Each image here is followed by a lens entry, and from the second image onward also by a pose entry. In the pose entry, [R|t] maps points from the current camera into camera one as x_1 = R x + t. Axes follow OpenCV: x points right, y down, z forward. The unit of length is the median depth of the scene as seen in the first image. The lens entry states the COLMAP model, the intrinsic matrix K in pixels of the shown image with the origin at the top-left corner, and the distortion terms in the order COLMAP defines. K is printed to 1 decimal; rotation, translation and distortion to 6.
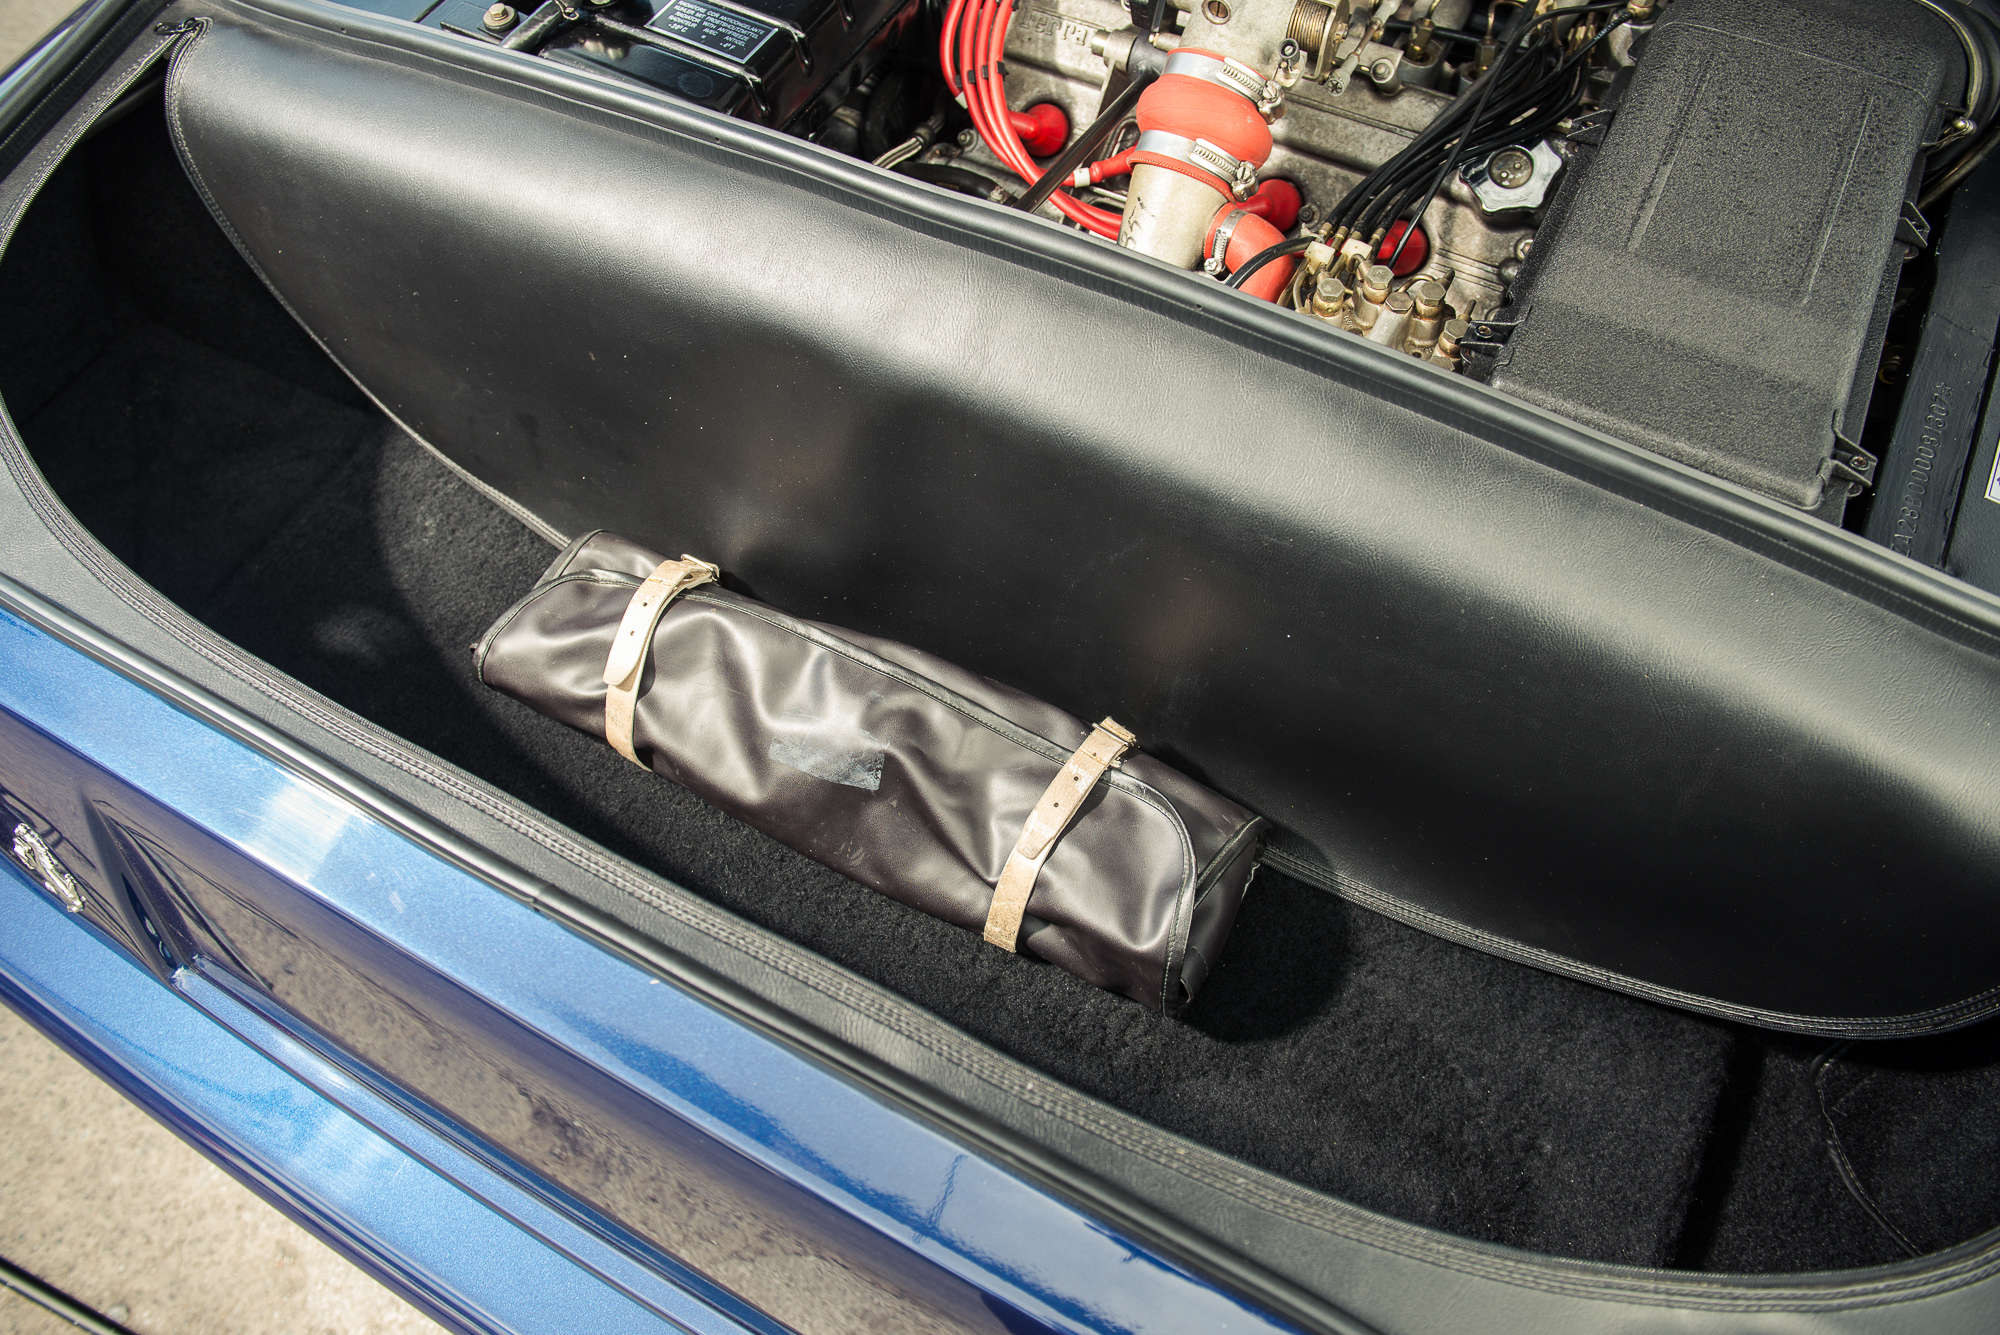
lens RADIAL K [[1491.2, 0, 1000.0], [0, 1491.2, 667.5], [0, 0, 1]] dist [-0.054786, 0.000570]
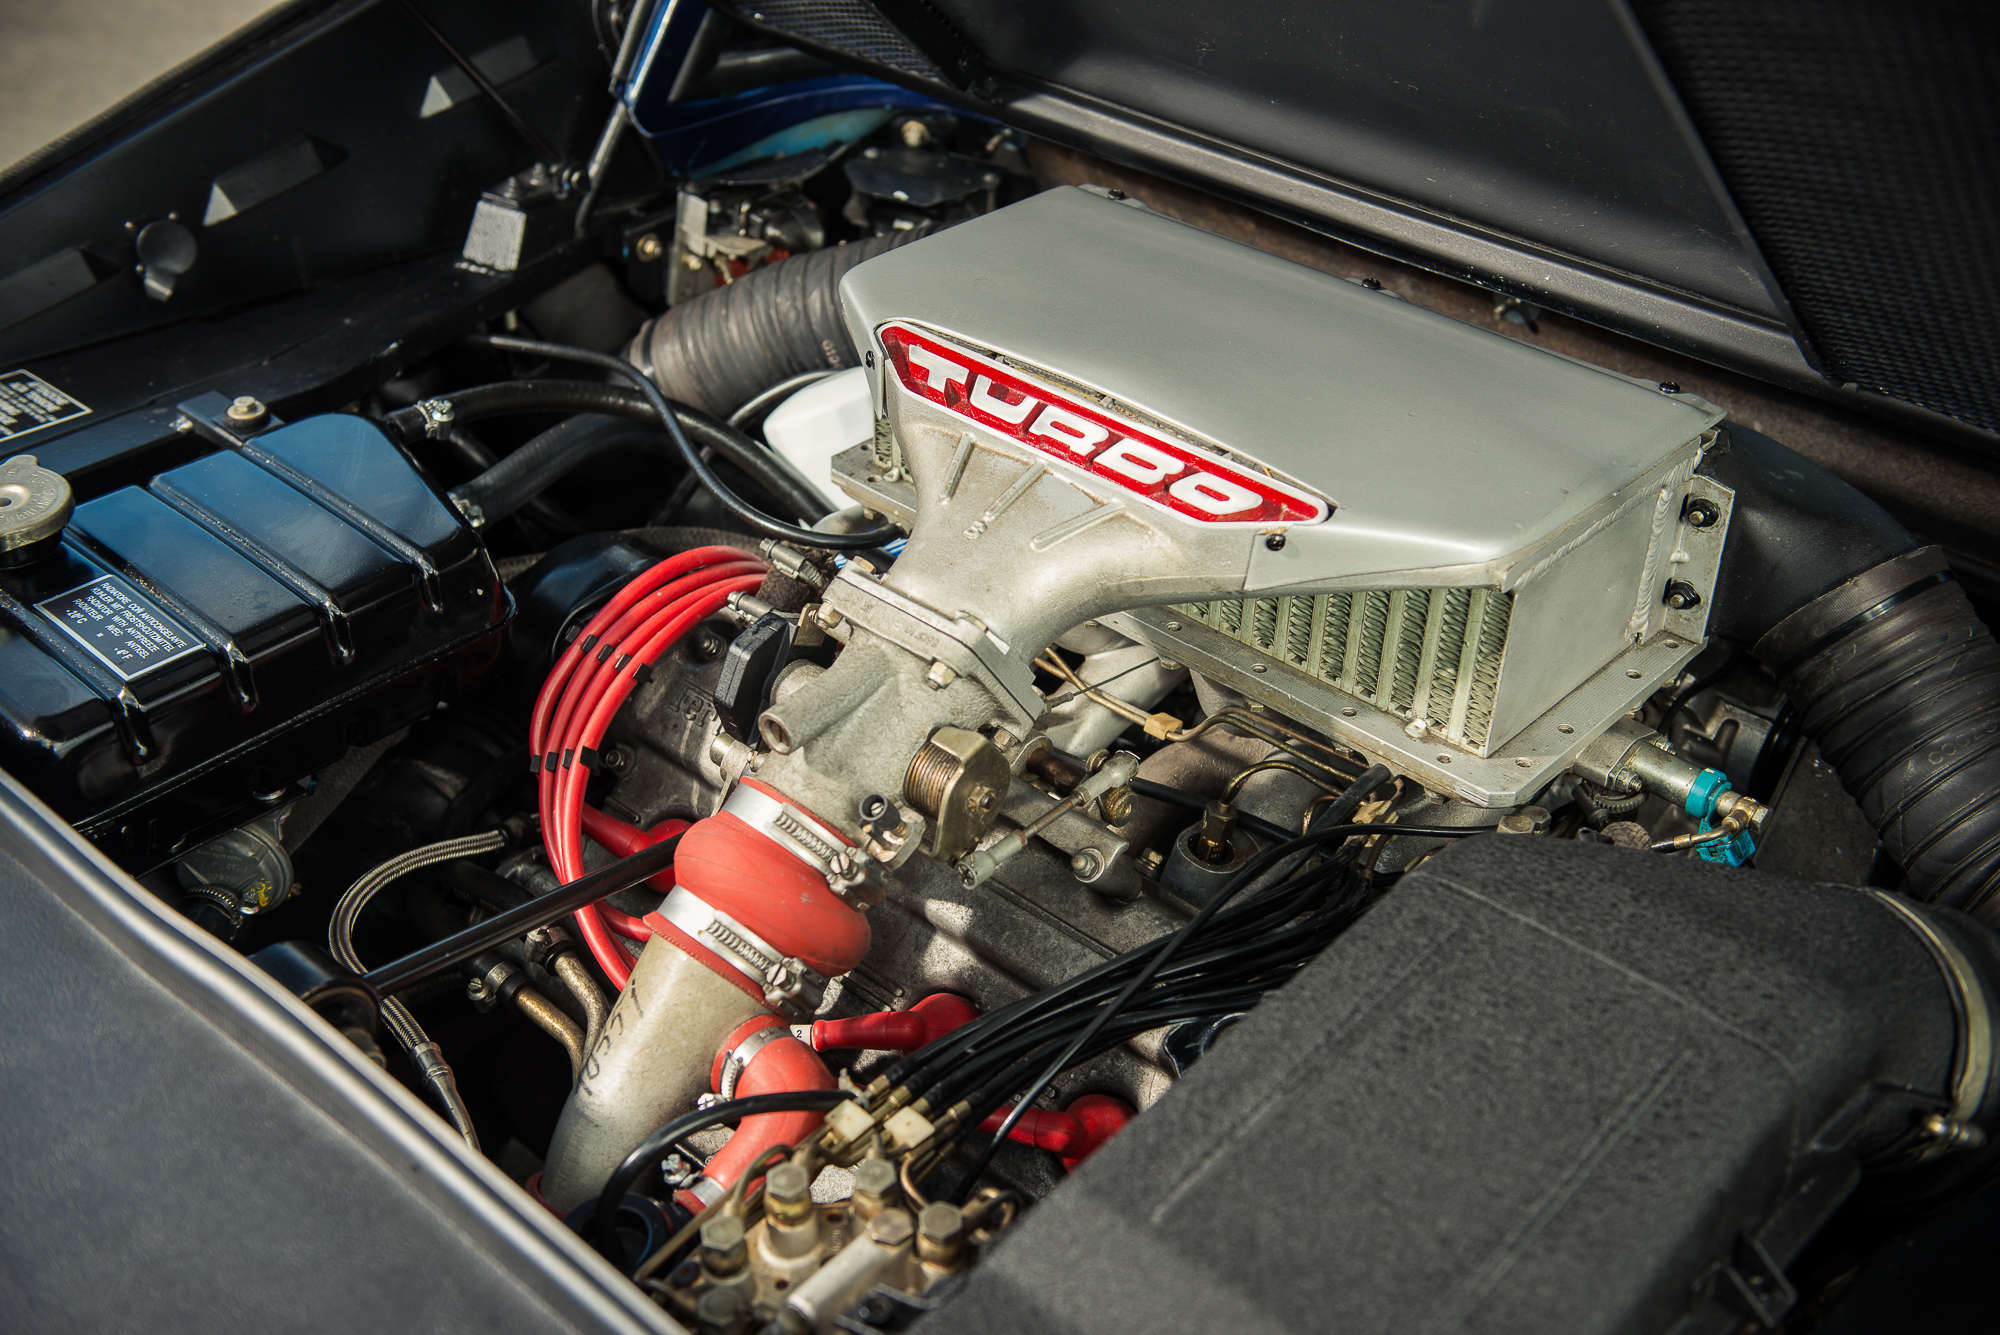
lens RADIAL K [[2252.1, 0, 1000.0], [0, 2252.1, 667.5], [0, 0, 1]] dist [0.085905, -0.016568]
pose [[0.971974, 0.178283, -0.153240, 0.384446], [-0.224889, 0.895052, -0.385107, -0.096258], [0.068500, 0.408775, 0.910061, 0.055352]]
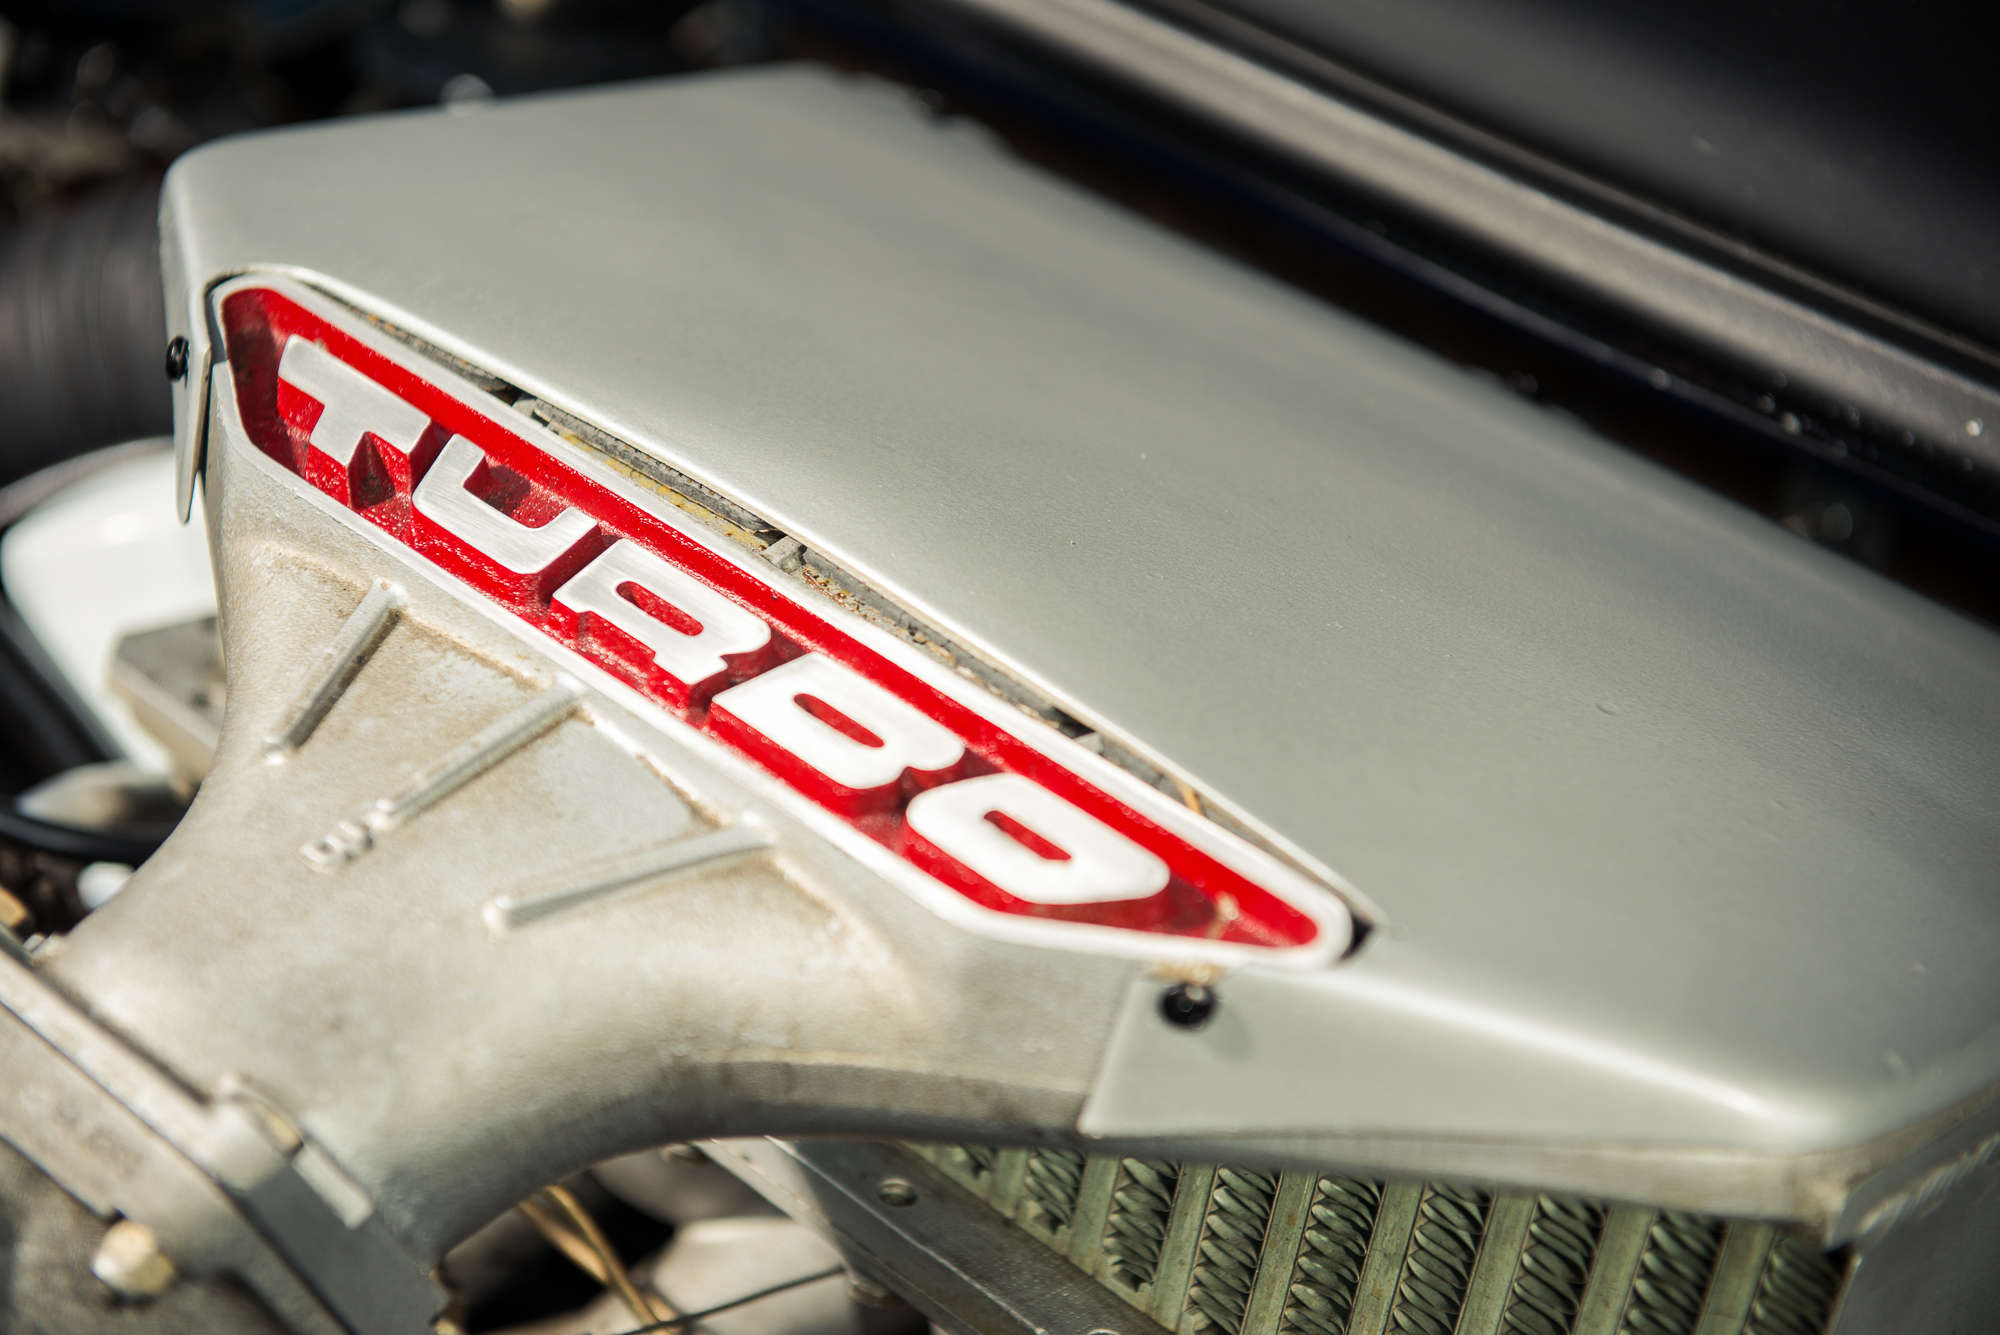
lens RADIAL K [[3830.6, 0, 1000.0], [0, 3830.6, 667.5], [0, 0, 1]] dist [0.138753, -0.178723]
pose [[0.946600, 0.297084, -0.125257, 0.370451], [-0.318180, 0.798078, -0.511695, -0.294713], [-0.052052, 0.524225, 0.849987, 0.435535]]
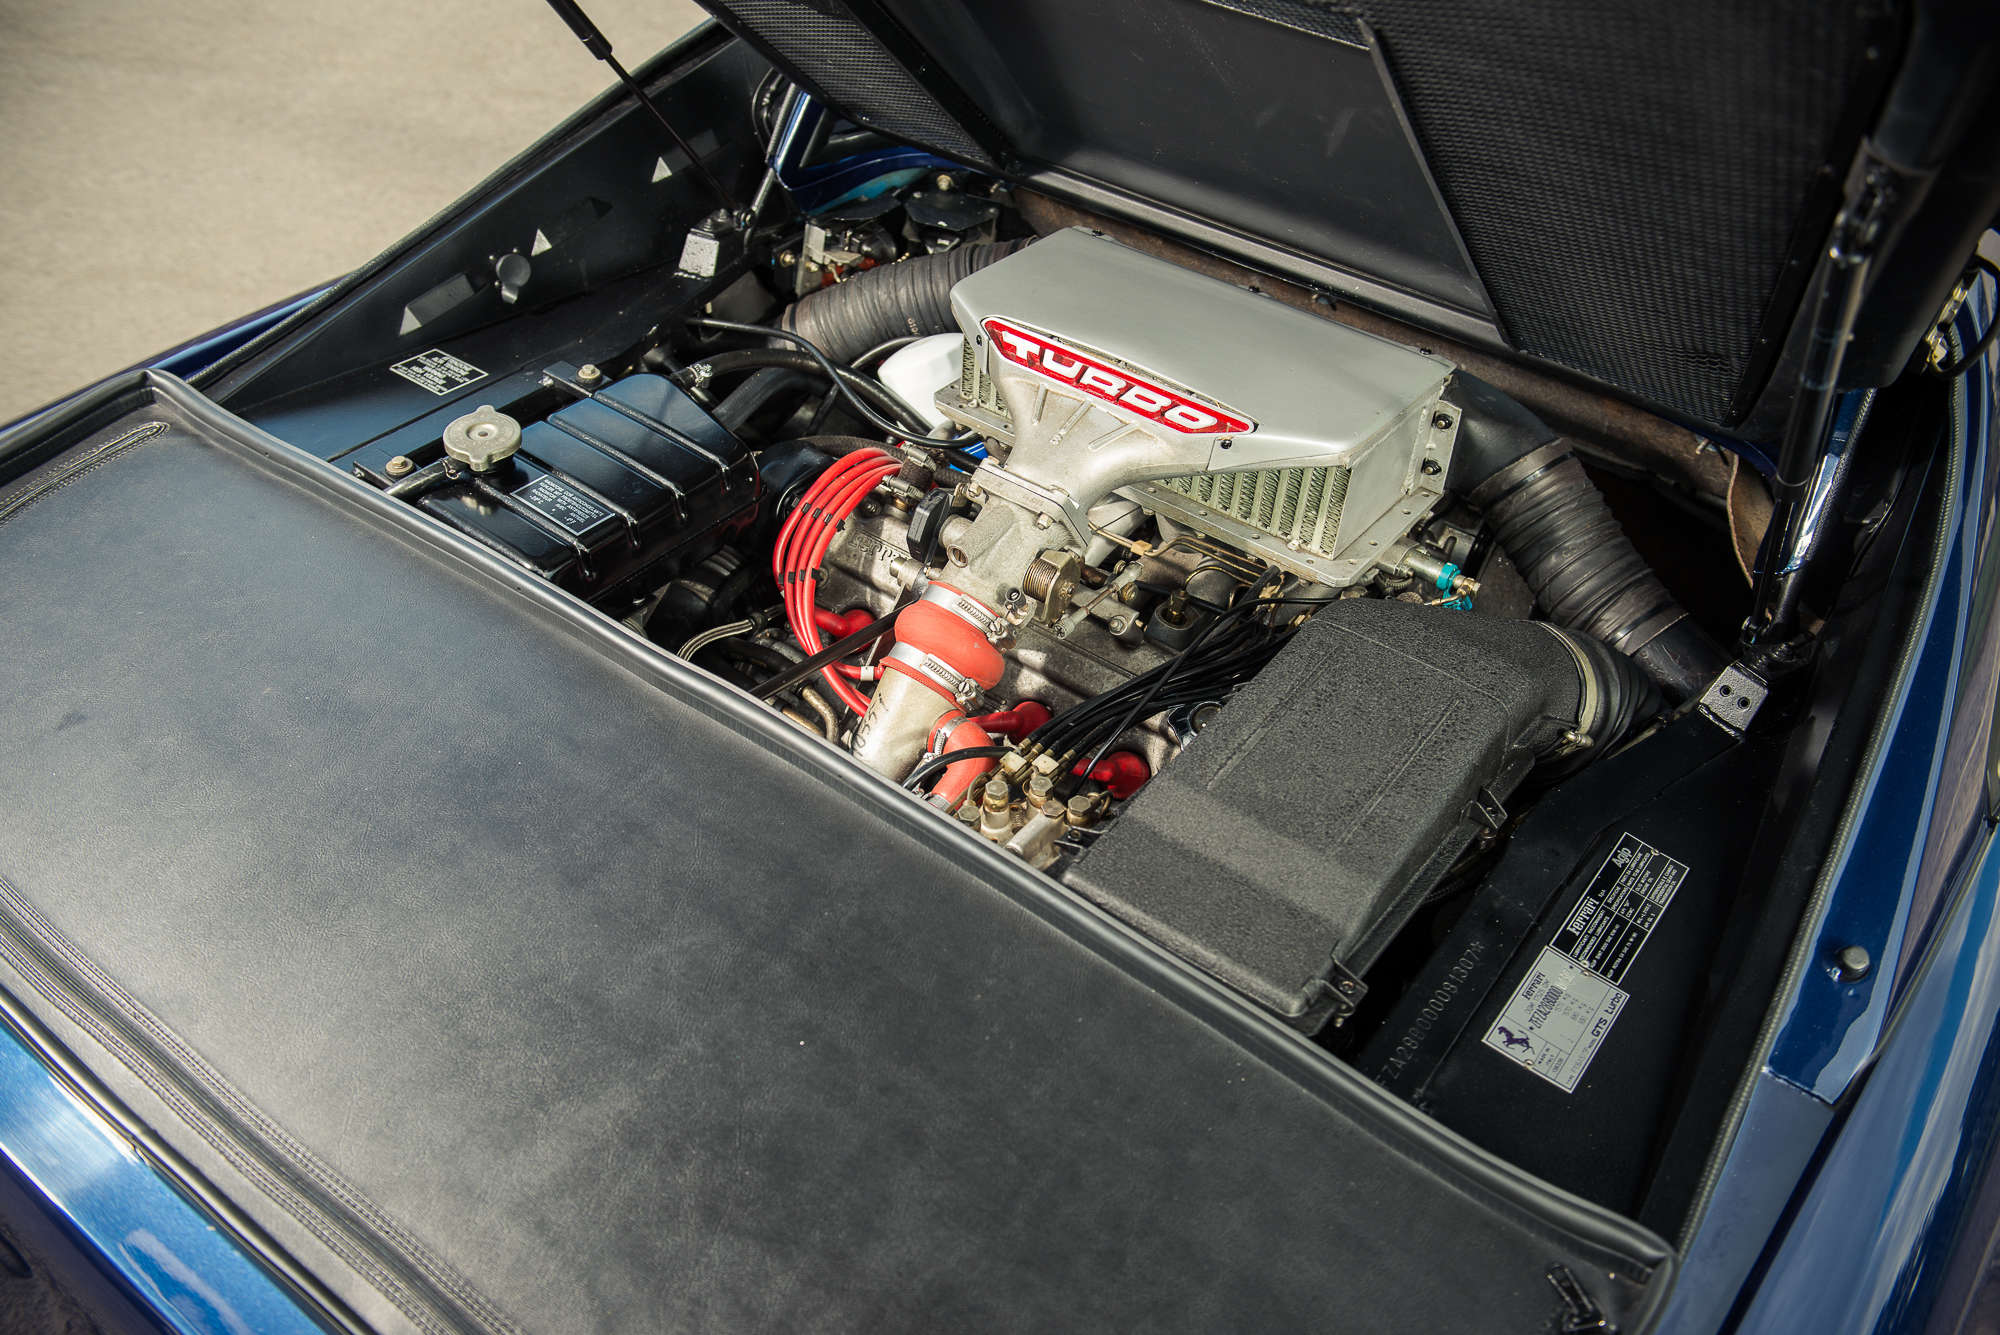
lens RADIAL K [[1692.0, 0, 1000.0], [0, 1692.0, 667.5], [0, 0, 1]] dist [-0.006546, 0.001588]
pose [[0.985588, 0.161031, -0.051819, 0.259242], [-0.169133, 0.932197, -0.320003, 0.079443], [-0.003225, 0.324156, 0.945998, -0.285525]]
